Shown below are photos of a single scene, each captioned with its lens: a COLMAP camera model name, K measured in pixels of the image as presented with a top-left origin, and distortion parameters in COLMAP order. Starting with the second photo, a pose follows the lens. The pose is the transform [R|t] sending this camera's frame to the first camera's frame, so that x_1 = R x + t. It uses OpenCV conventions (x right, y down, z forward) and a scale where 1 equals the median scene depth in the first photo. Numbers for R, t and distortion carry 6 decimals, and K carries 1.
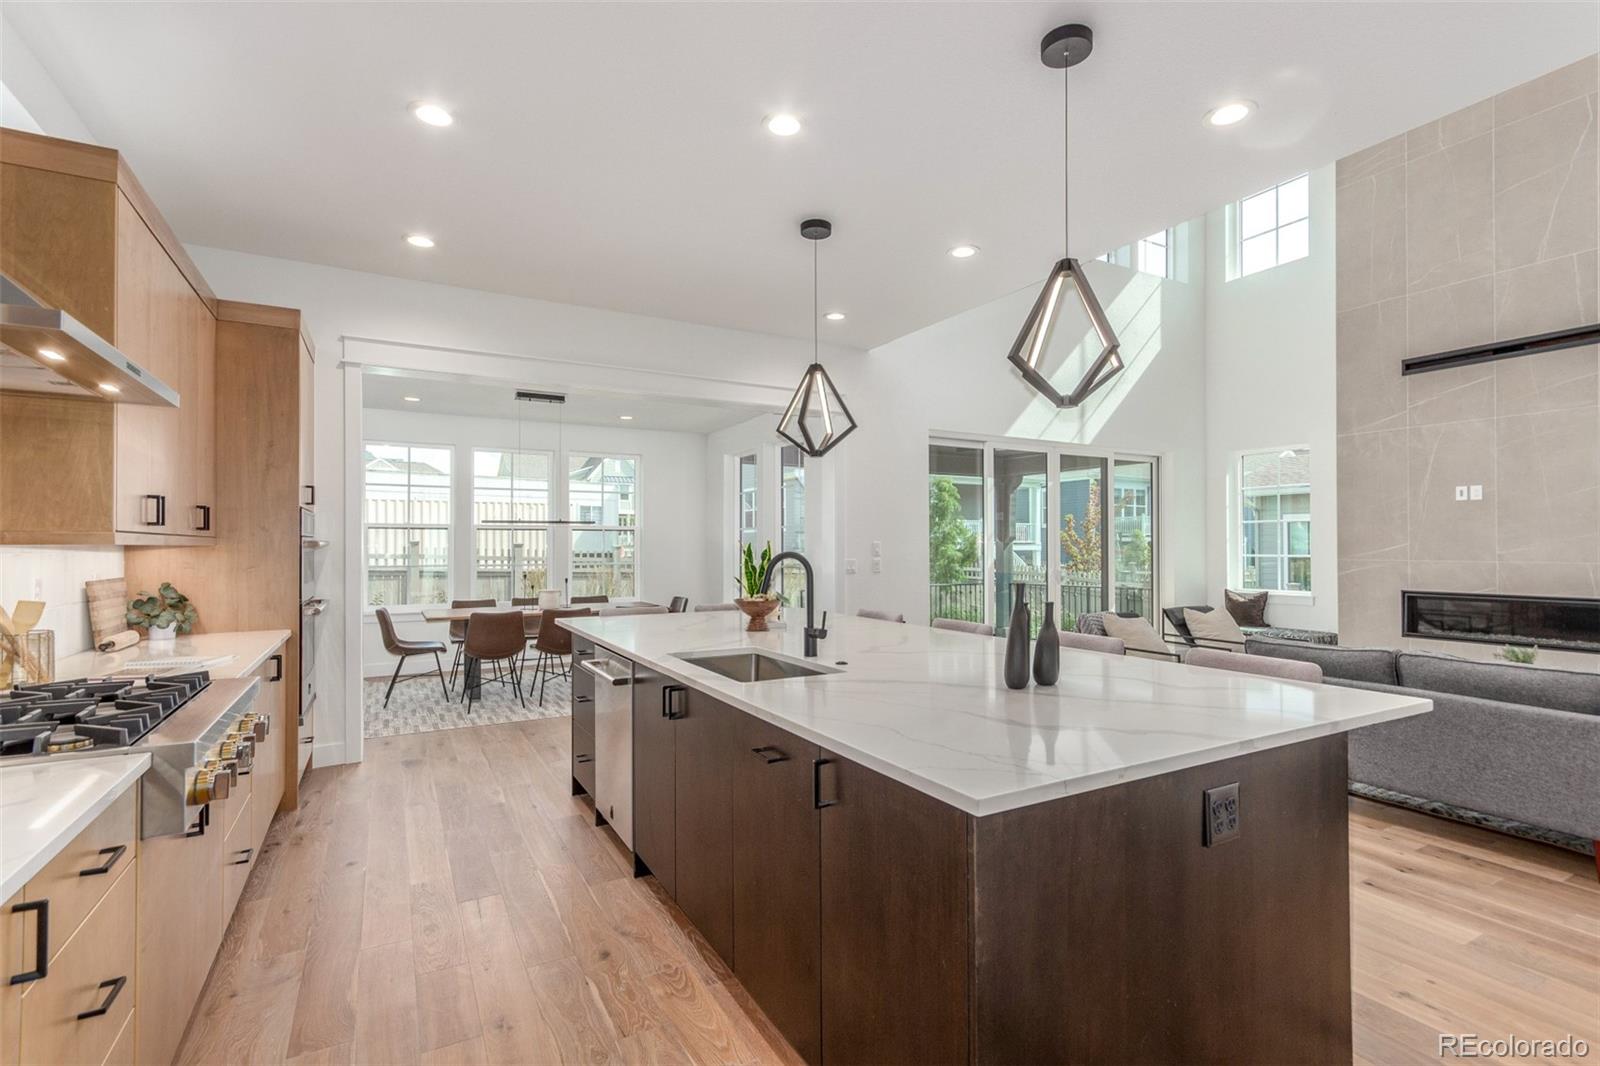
lens RADIAL K [[737.1, 0, 806.7], [0, 737.1, 541.7], [0, 0, 1]] dist [0.014988, 0.000352]
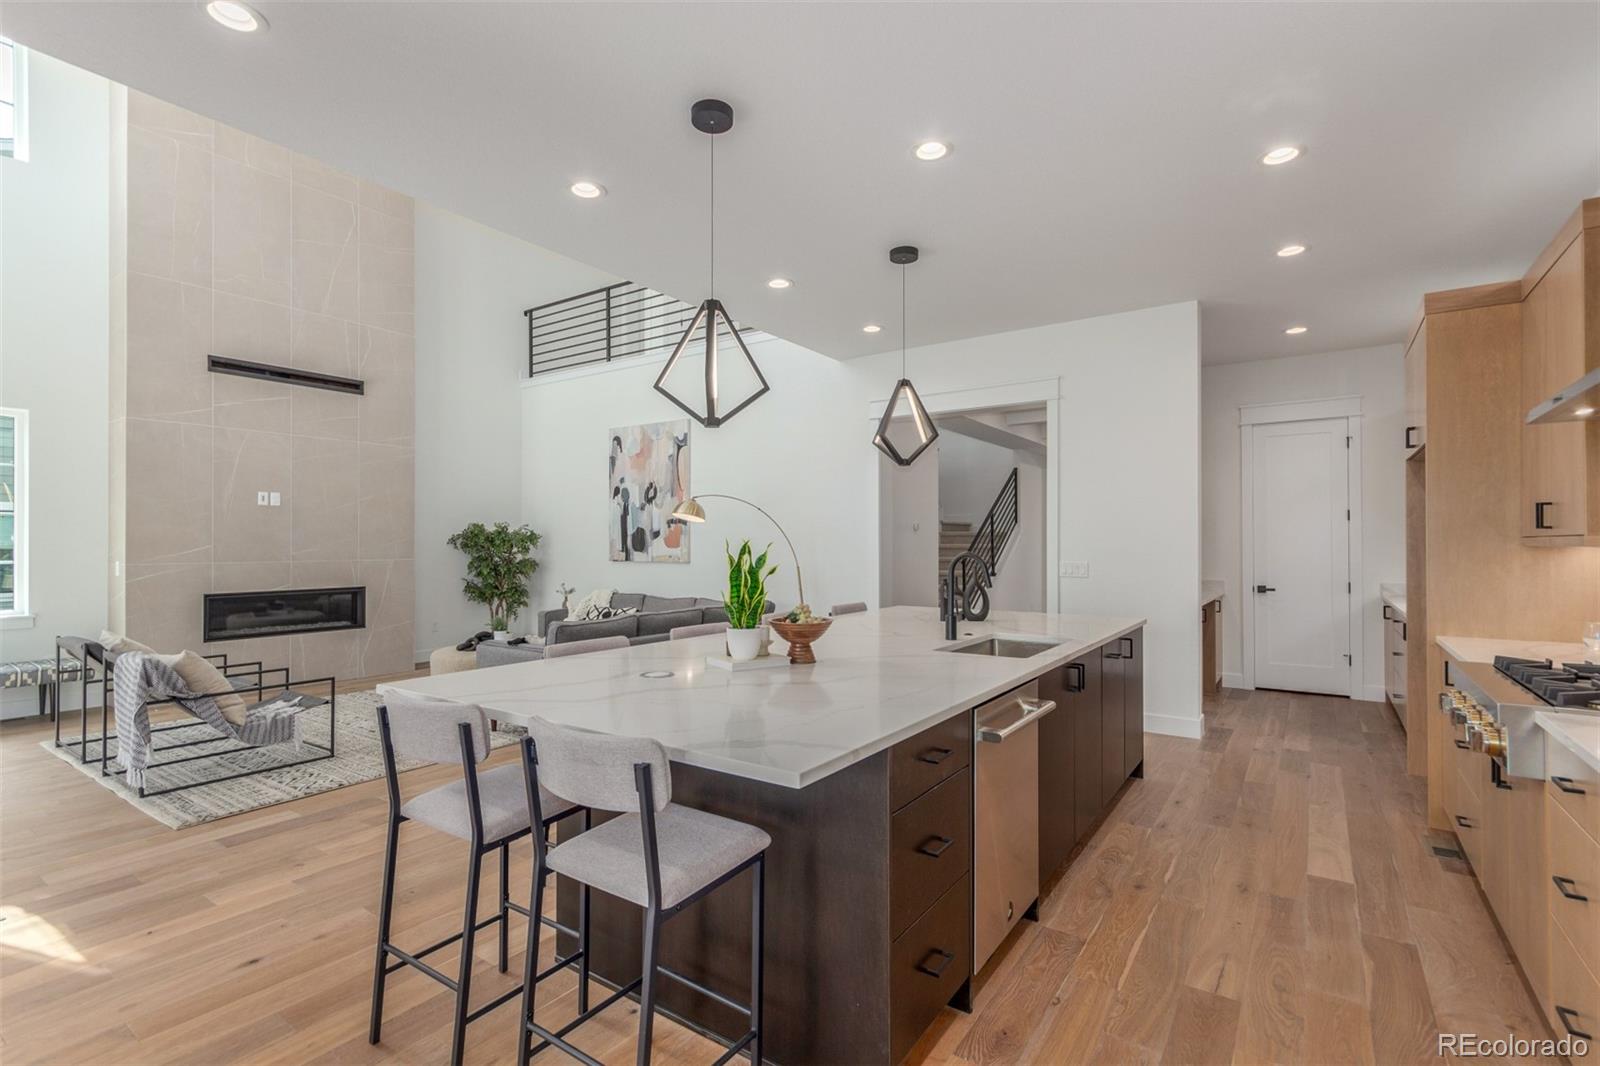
lens RADIAL K [[737.1, 0, 806.7], [0, 737.1, 541.7], [0, 0, 1]] dist [0.014988, 0.000352]
pose [[-0.434420, 0.004926, 0.900697, -0.690838], [-0.003197, 0.999970, -0.007011, 0.003944], [-0.900705, -0.005926, -0.434391, 1.235085]]
